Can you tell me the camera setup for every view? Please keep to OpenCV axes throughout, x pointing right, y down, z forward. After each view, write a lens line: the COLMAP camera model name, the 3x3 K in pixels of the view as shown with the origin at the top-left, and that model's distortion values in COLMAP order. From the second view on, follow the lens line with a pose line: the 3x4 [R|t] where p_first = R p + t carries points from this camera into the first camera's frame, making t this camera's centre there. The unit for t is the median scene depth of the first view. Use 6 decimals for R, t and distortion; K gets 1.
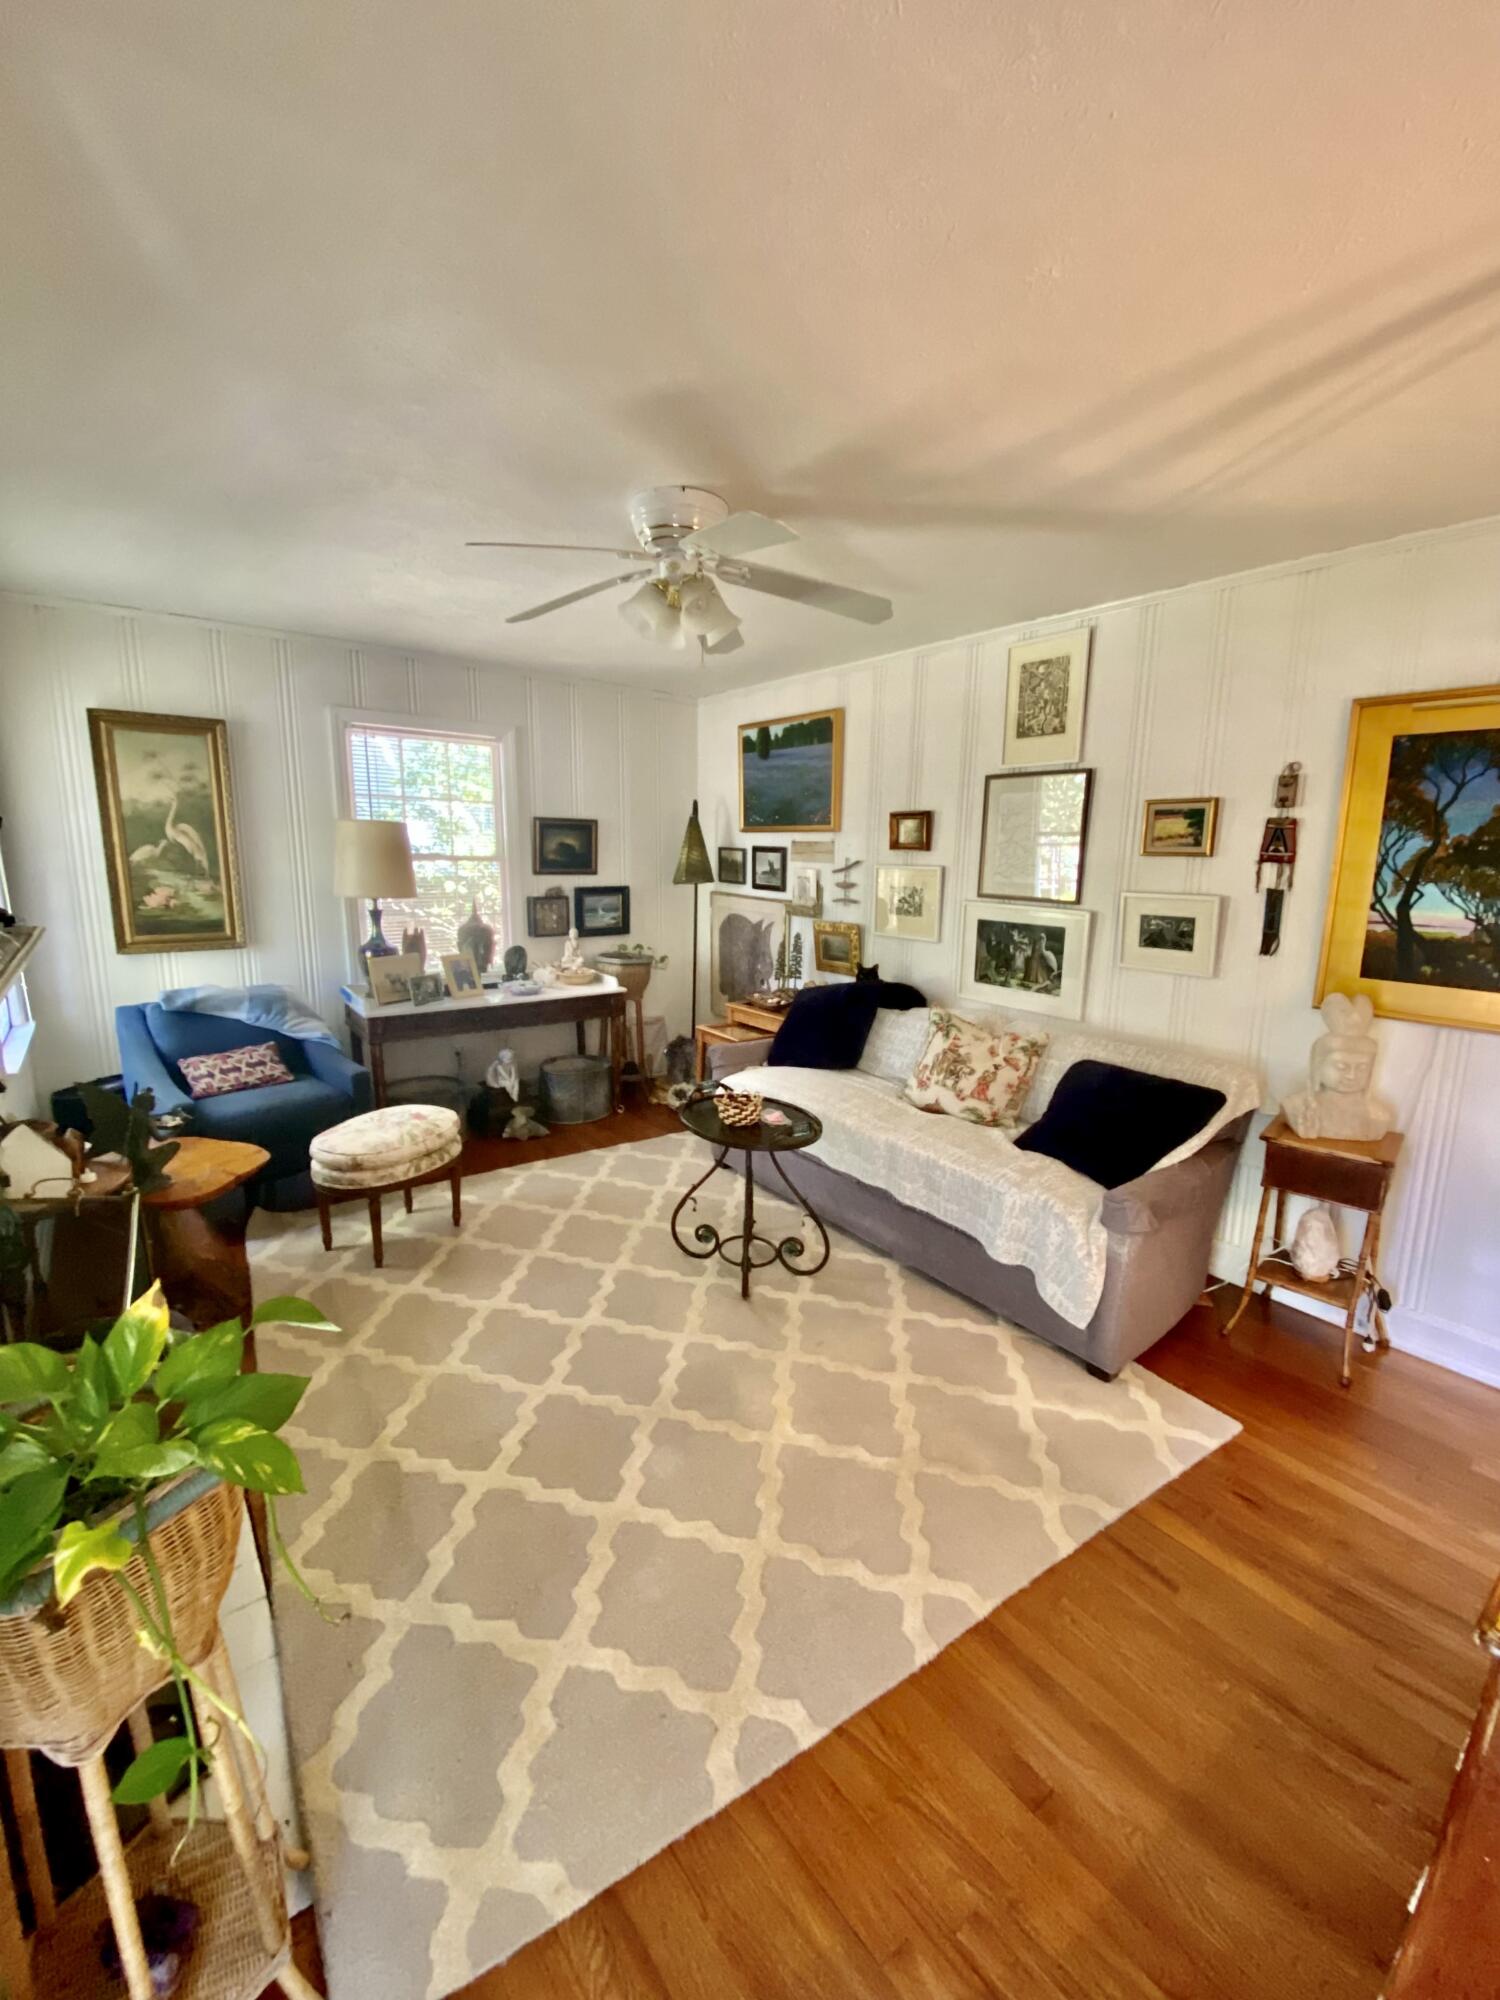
lens RADIAL K [[812.6, 0, 756.6], [0, 812.6, 1000.2], [0, 0, 1]] dist [0.021203, -0.020957]
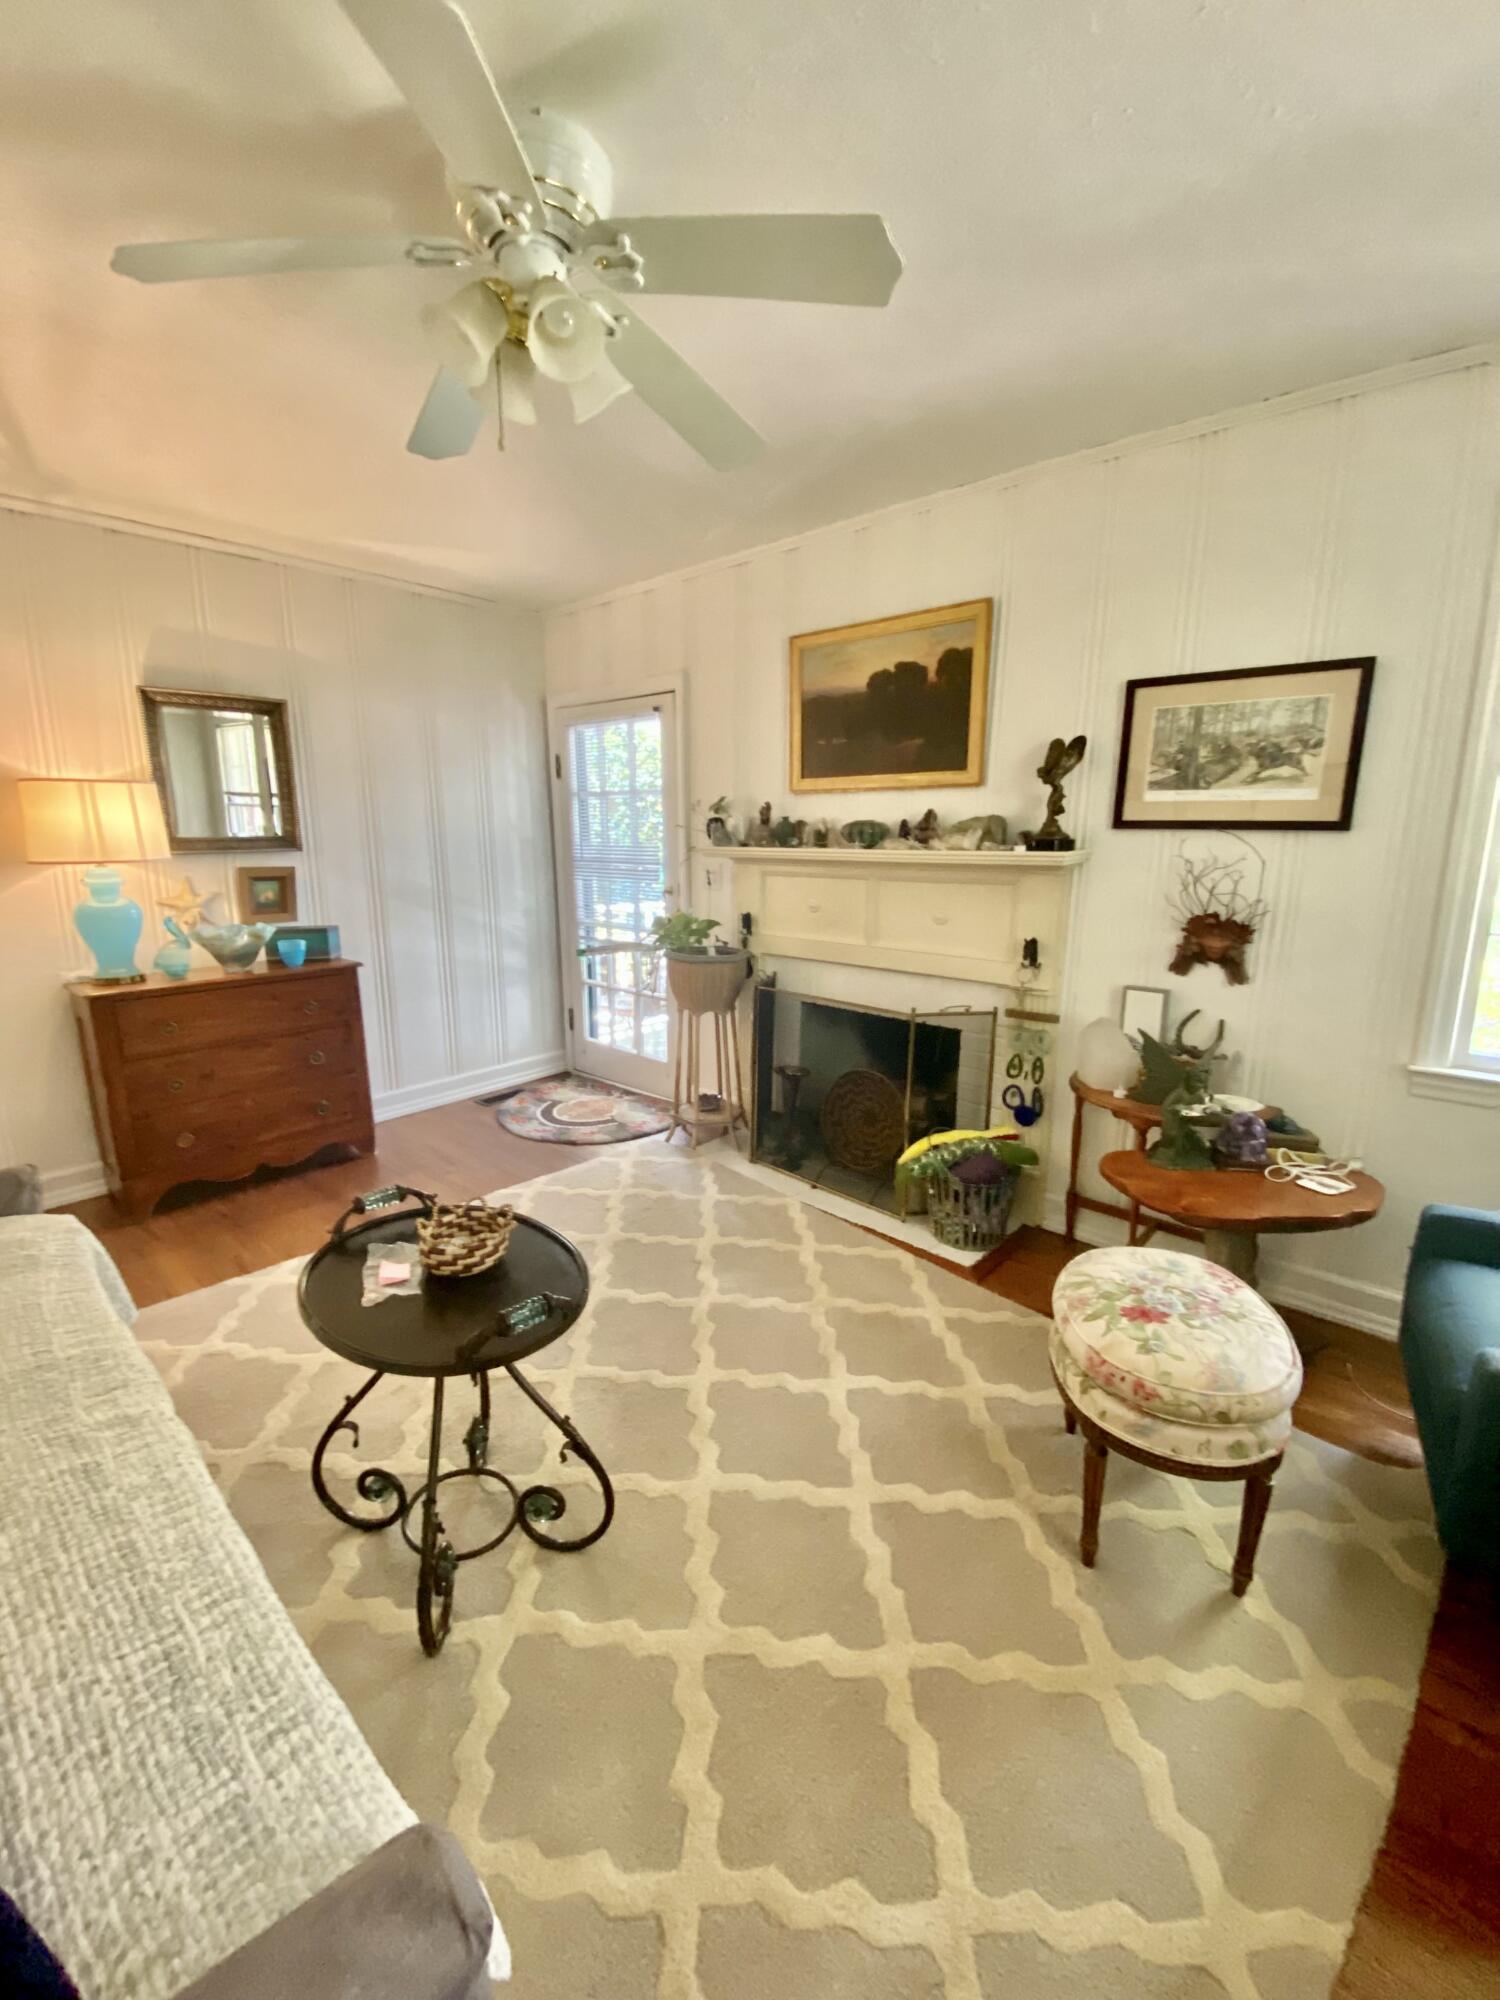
lens RADIAL K [[812.6, 0, 756.6], [0, 812.6, 1000.2], [0, 0, 1]] dist [0.021203, -0.020957]
pose [[-0.983636, 0.031707, -0.177356, -0.097910], [-0.037742, 0.926290, 0.374916, -0.192667], [0.176170, 0.375474, -0.909936, 1.223923]]
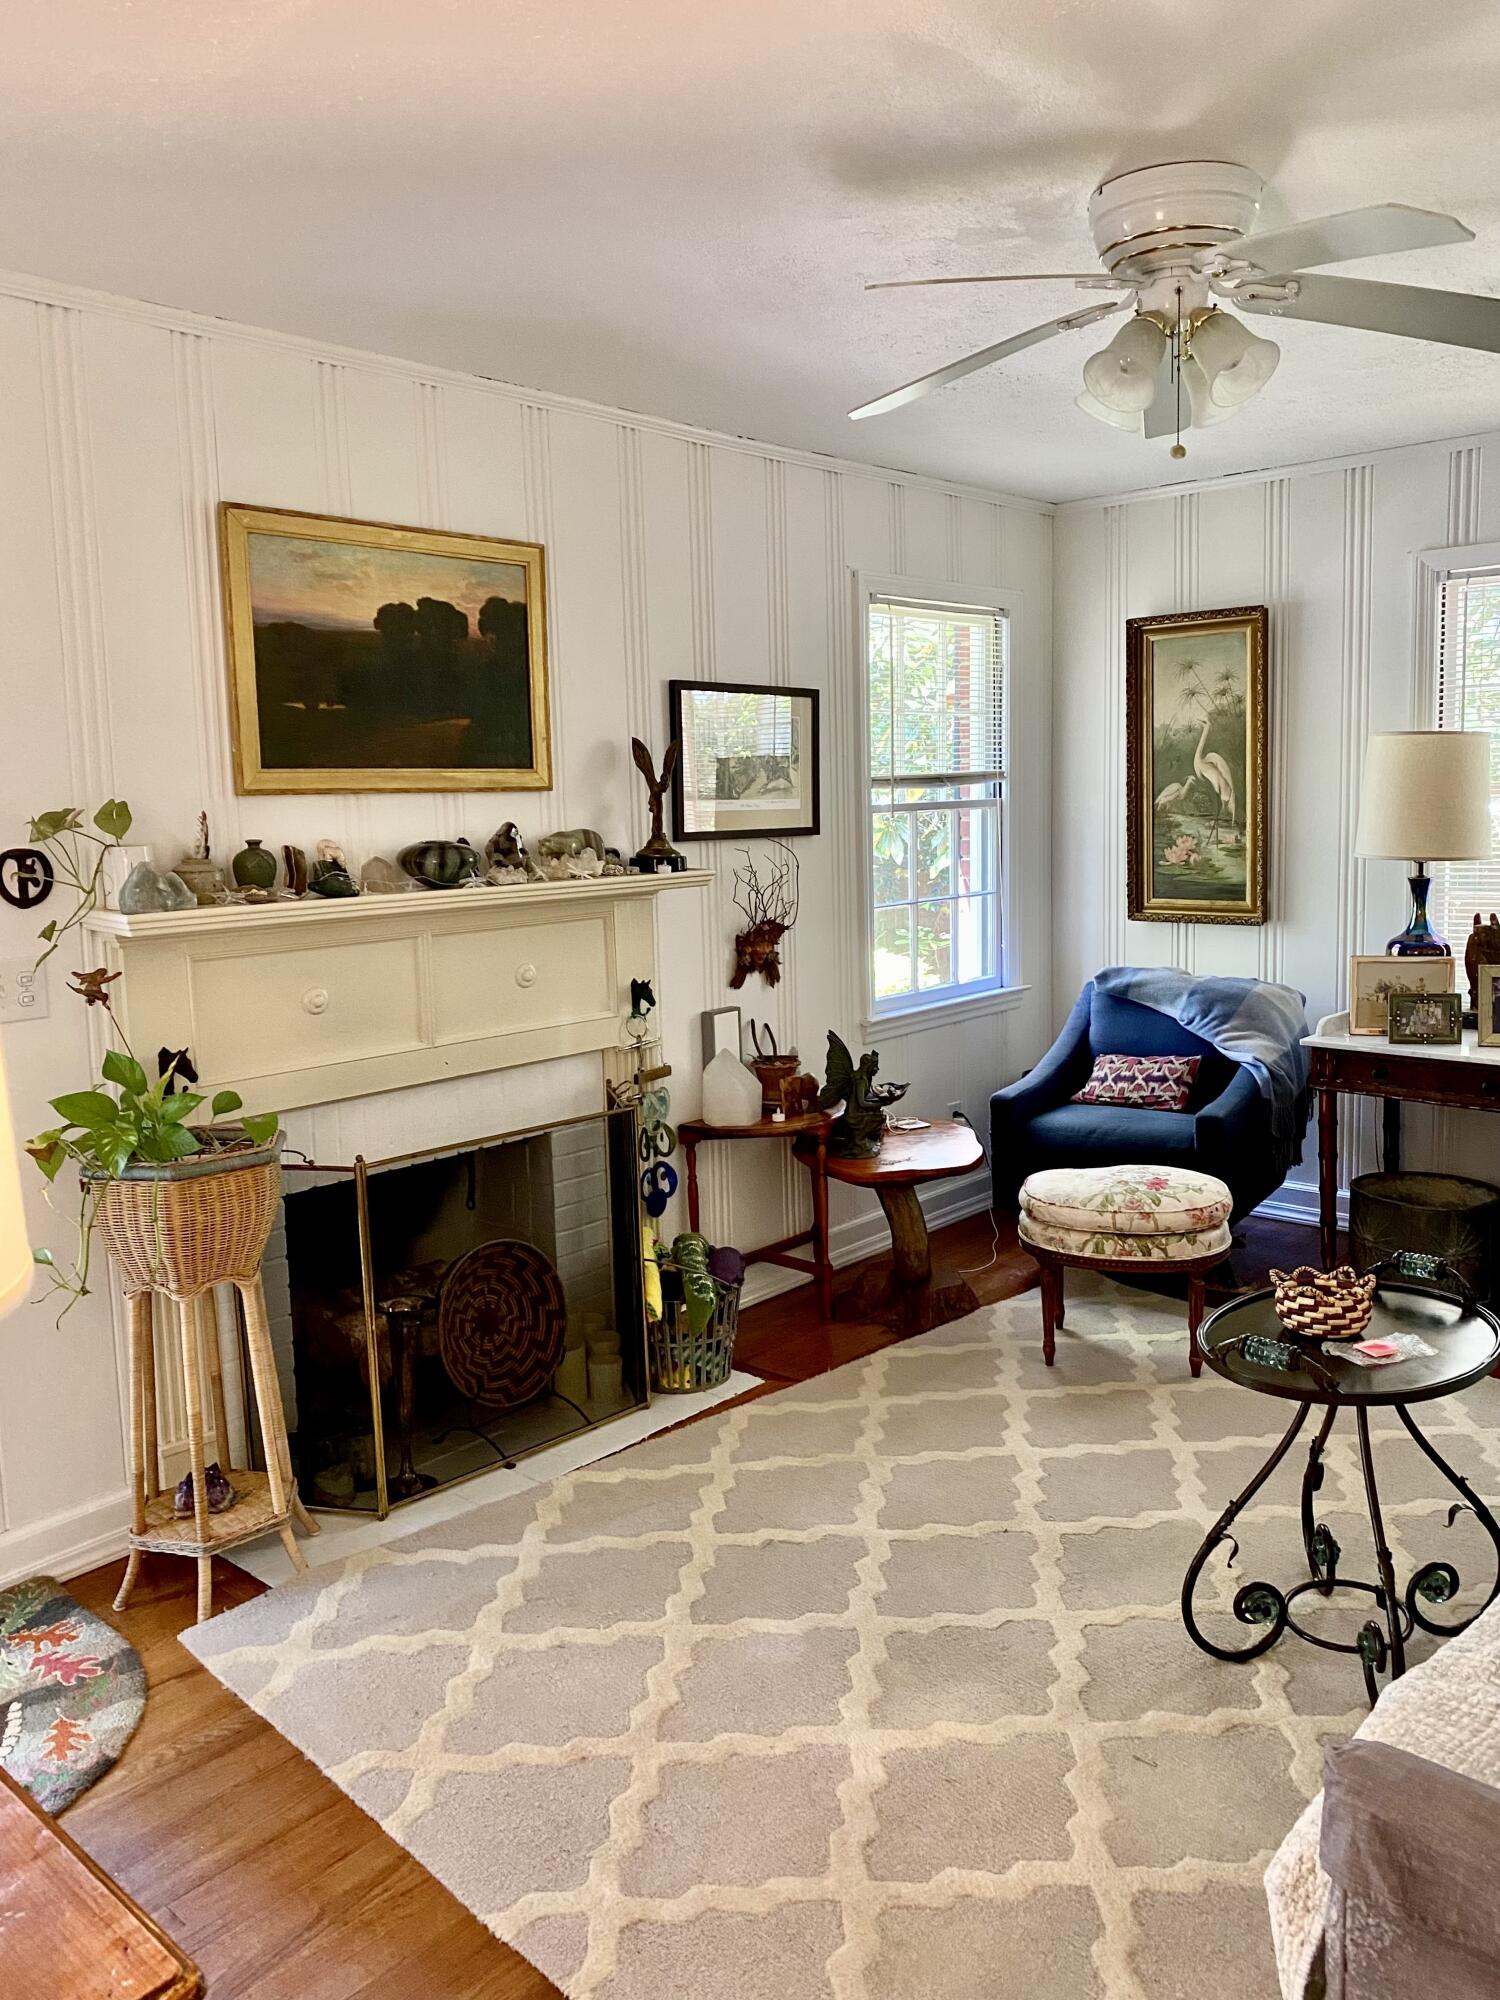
lens RADIAL K [[1493.9, 0, 750.0], [0, 1493.9, 1000.0], [0, 0, 1]] dist [0.027994, -0.003626]
pose [[0.180796, 0.119437, -0.976242, 0.644305], [-0.146320, 0.984819, 0.093389, -0.065730], [0.972576, 0.125959, 0.195527, 0.383249]]
